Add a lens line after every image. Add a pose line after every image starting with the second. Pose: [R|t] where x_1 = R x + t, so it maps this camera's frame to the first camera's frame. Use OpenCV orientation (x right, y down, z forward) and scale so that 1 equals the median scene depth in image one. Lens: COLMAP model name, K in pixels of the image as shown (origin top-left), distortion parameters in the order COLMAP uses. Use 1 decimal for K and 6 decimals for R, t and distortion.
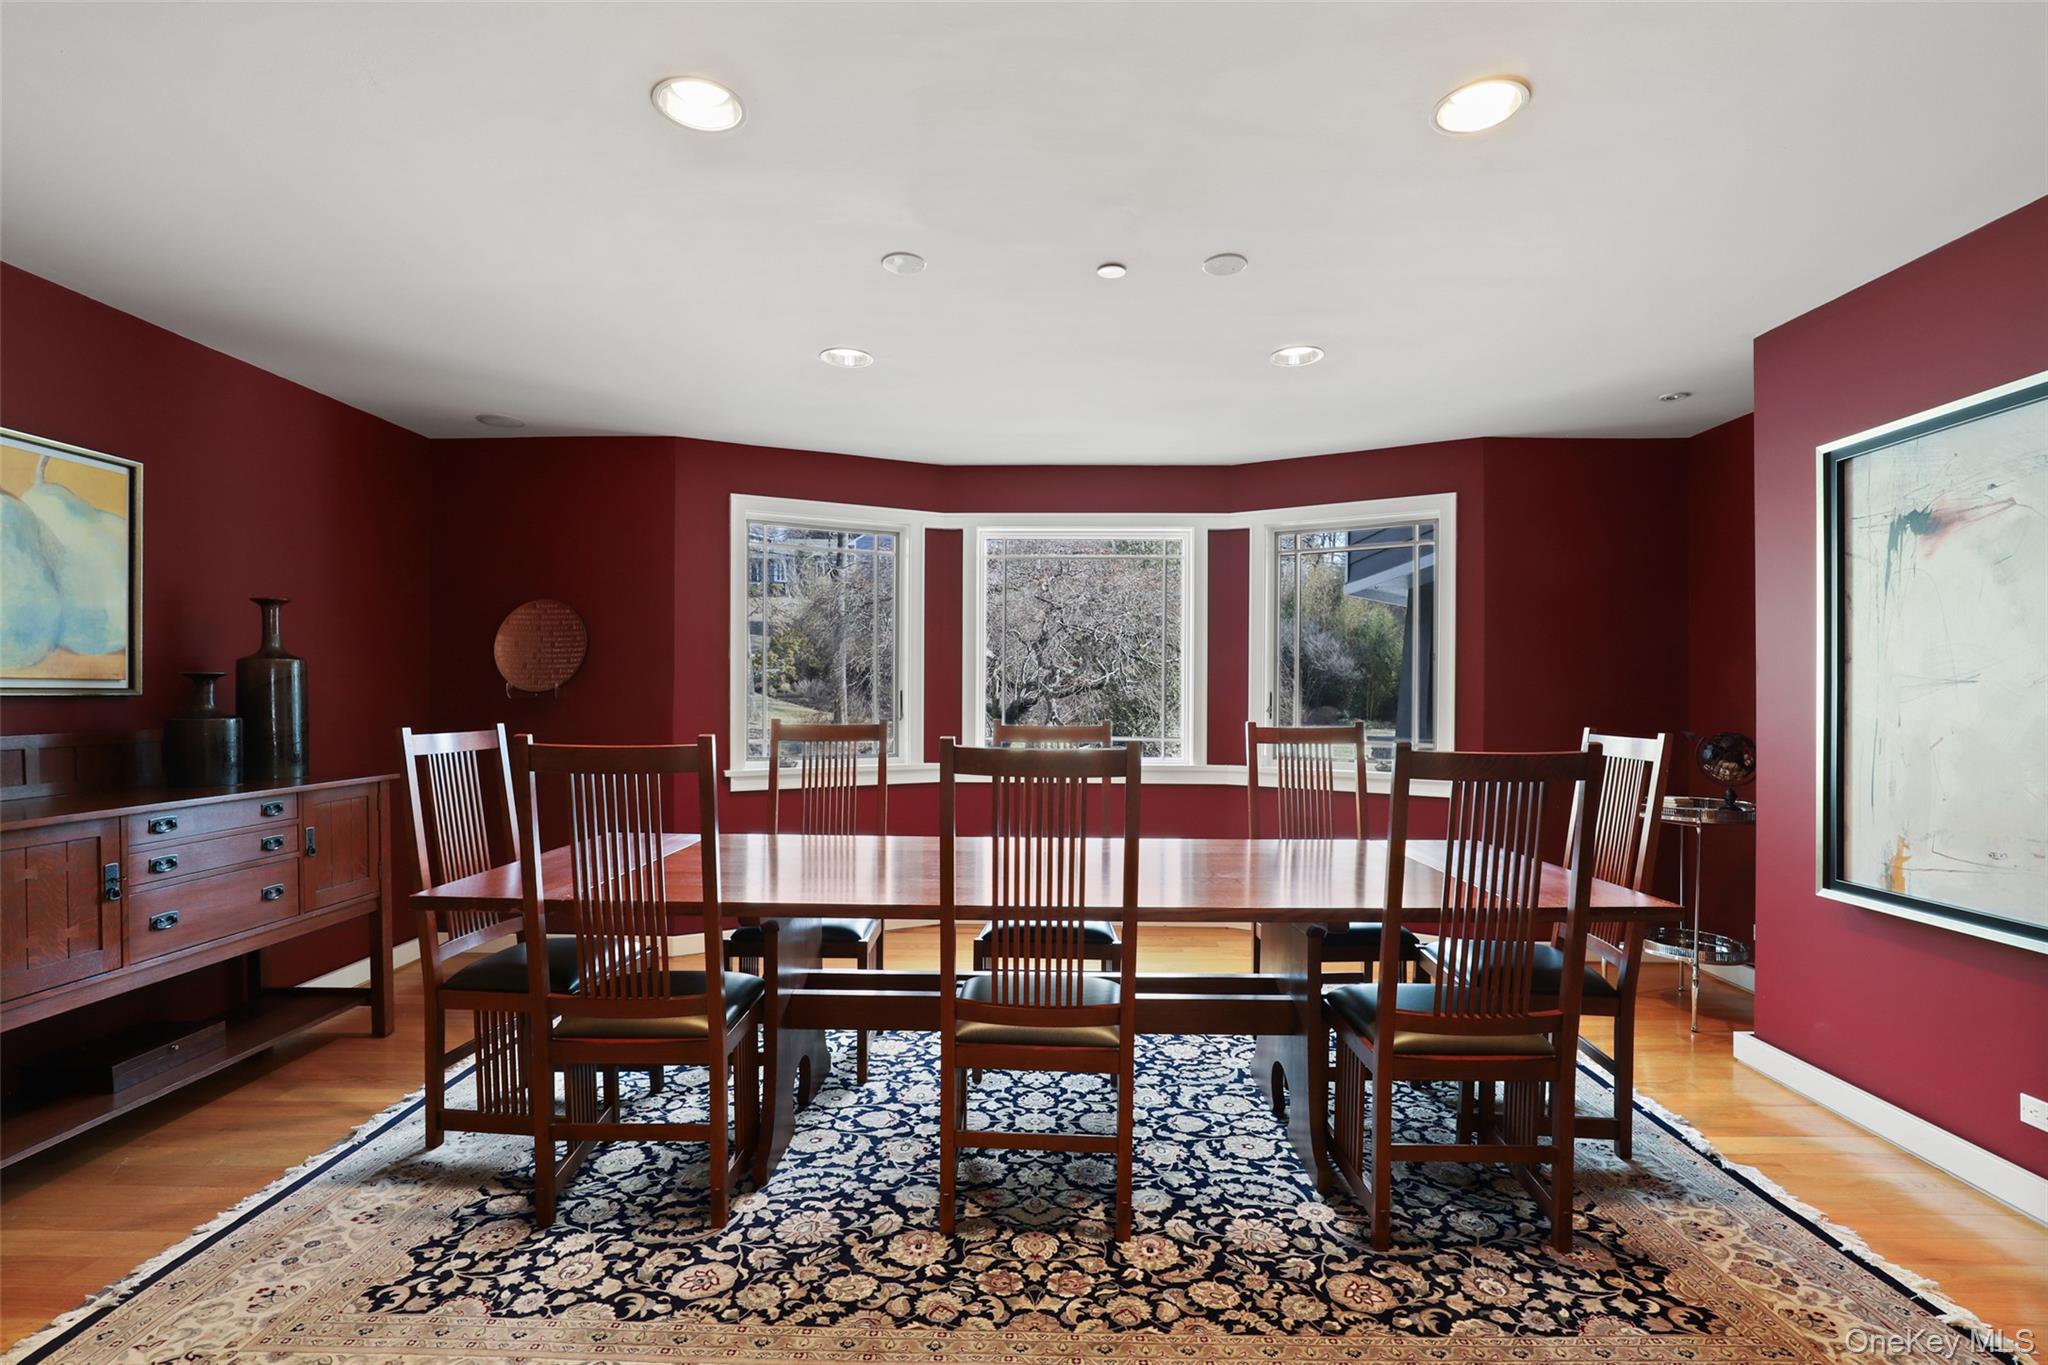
lens RADIAL K [[948.0, 0, 1023.2], [0, 948.0, 694.8], [0, 0, 1]] dist [-0.027127, 0.005097]
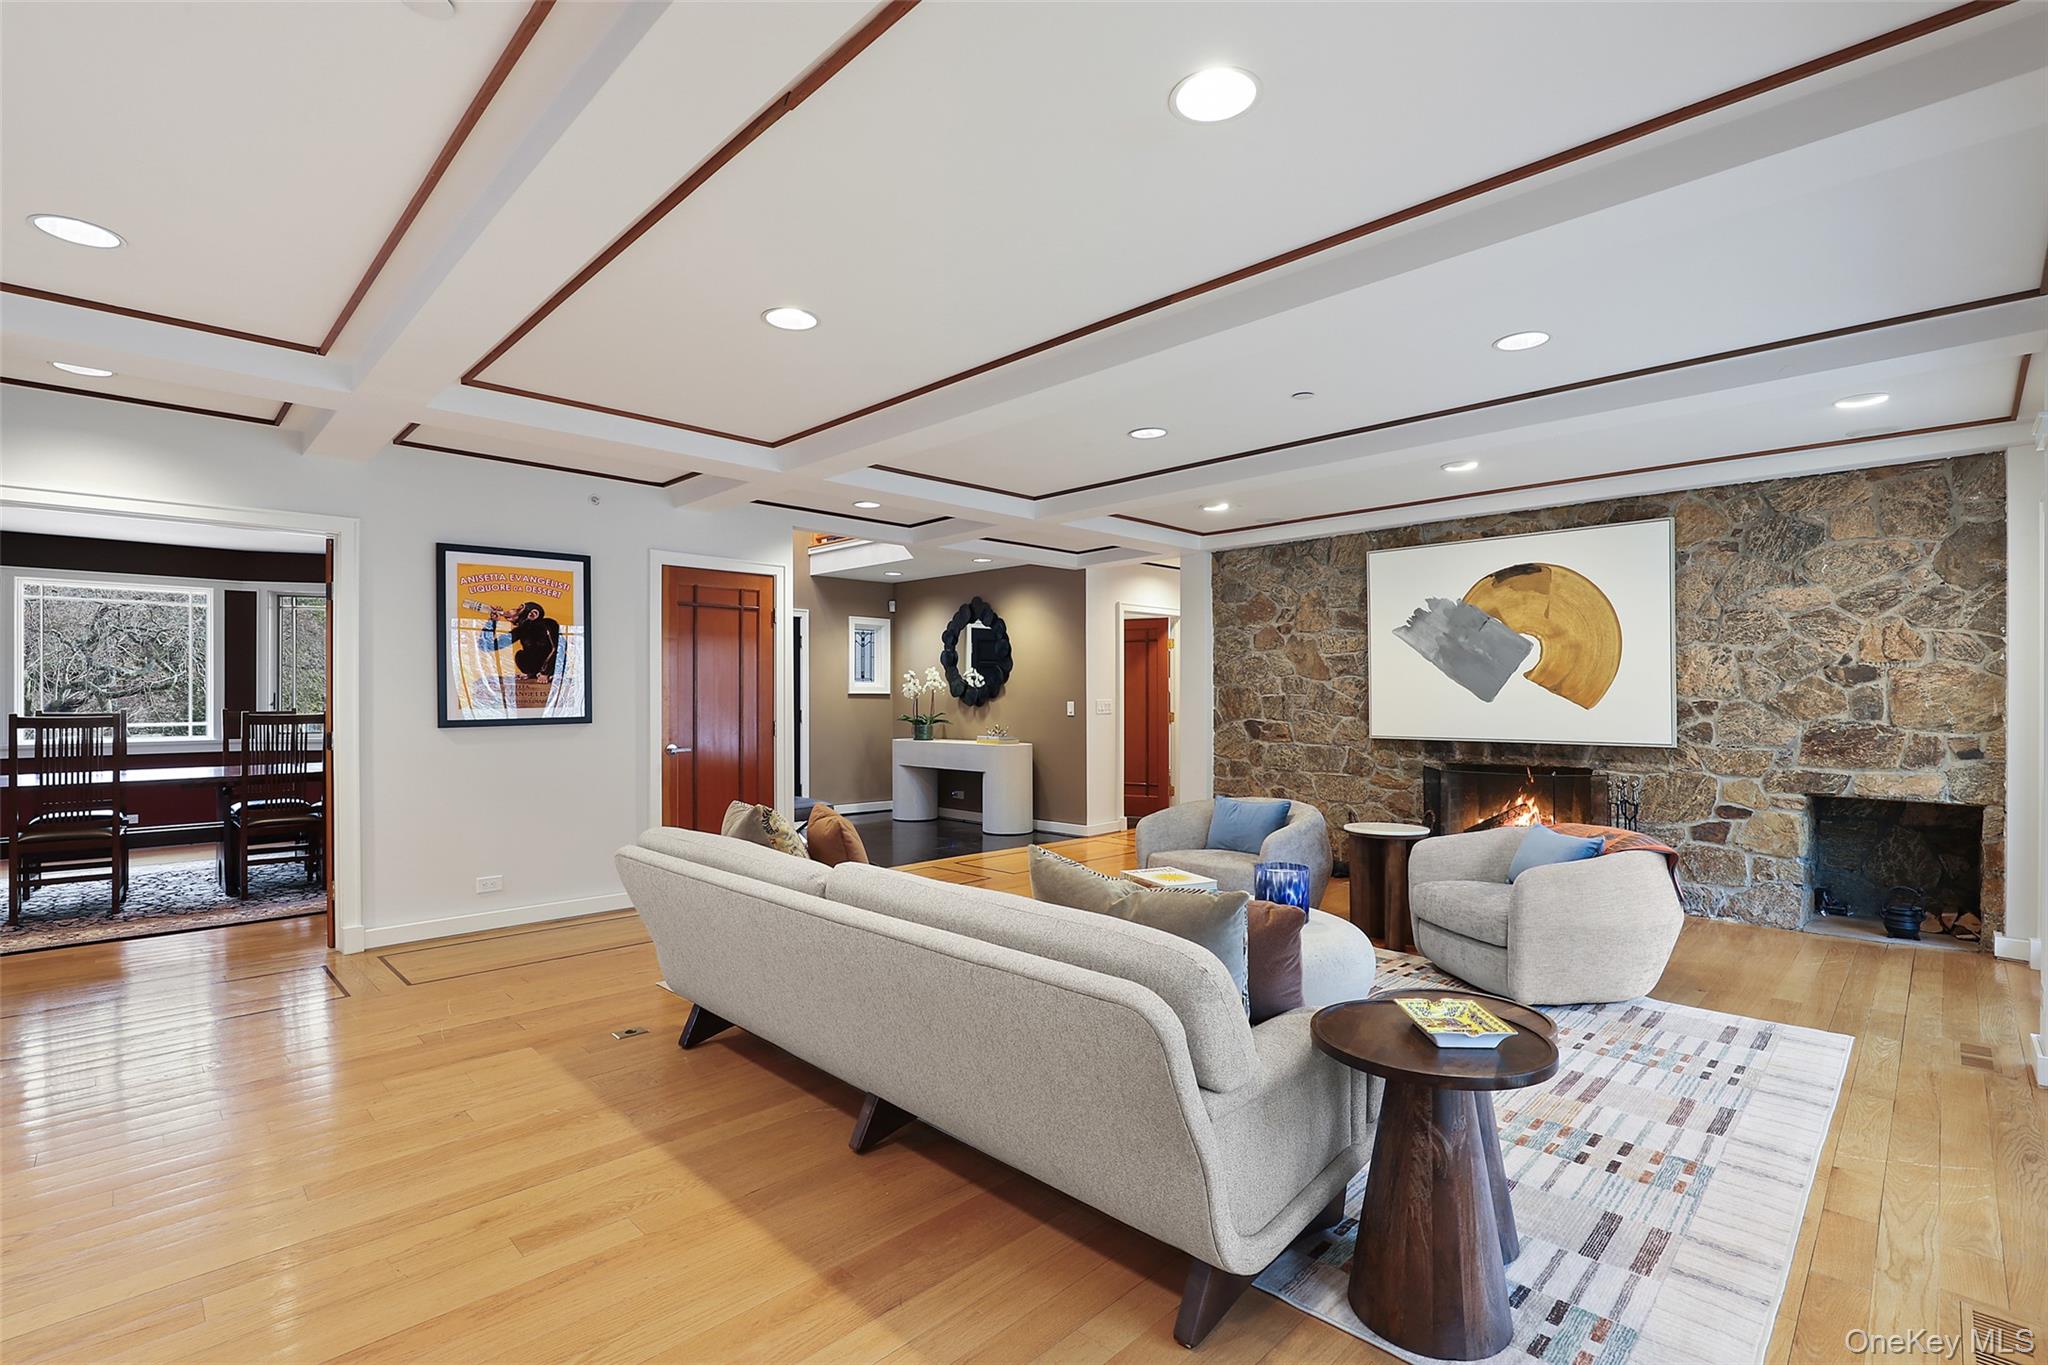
lens RADIAL K [[948.0, 0, 1021.1], [0, 948.0, 689.0], [0, 0, 1]] dist [-0.027127, 0.005097]
pose [[0.698281, -0.004400, 0.715810, 0.009487], [0.005722, 0.999983, 0.000566, -0.003405], [-0.715801, 0.003701, 0.698295, -1.021113]]
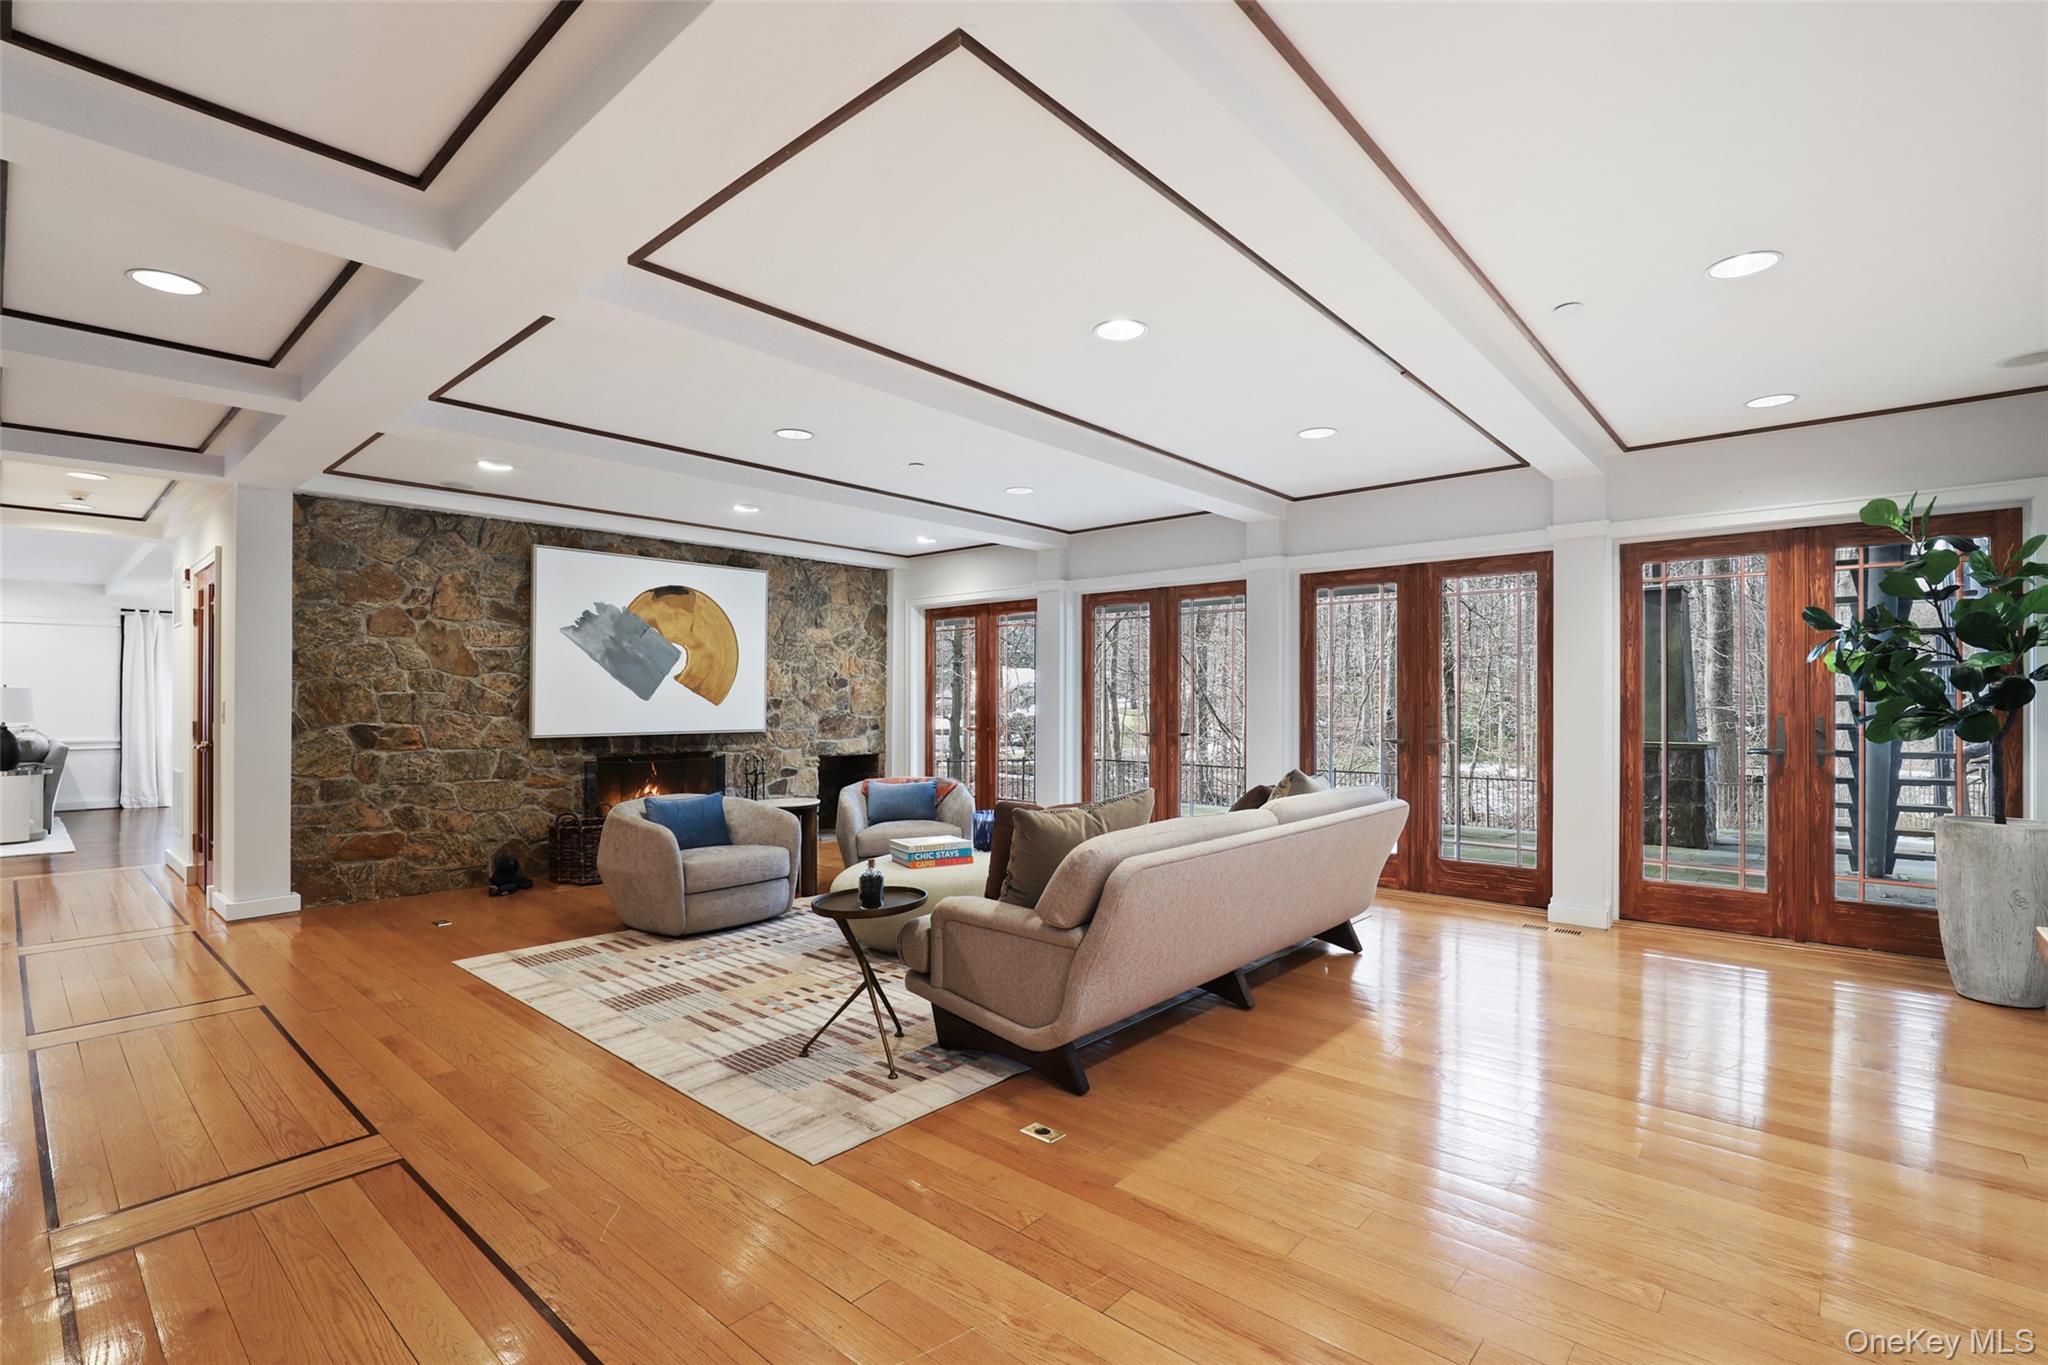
lens RADIAL K [[948.0, 0, 1020.8], [0, 948.0, 687.3], [0, 0, 1]] dist [-0.027127, 0.005097]
pose [[-0.764176, 0.002536, 0.645003, -0.043807], [-0.005748, 0.999926, -0.010741, 0.019288], [-0.644982, -0.011916, -0.764105, 0.863810]]
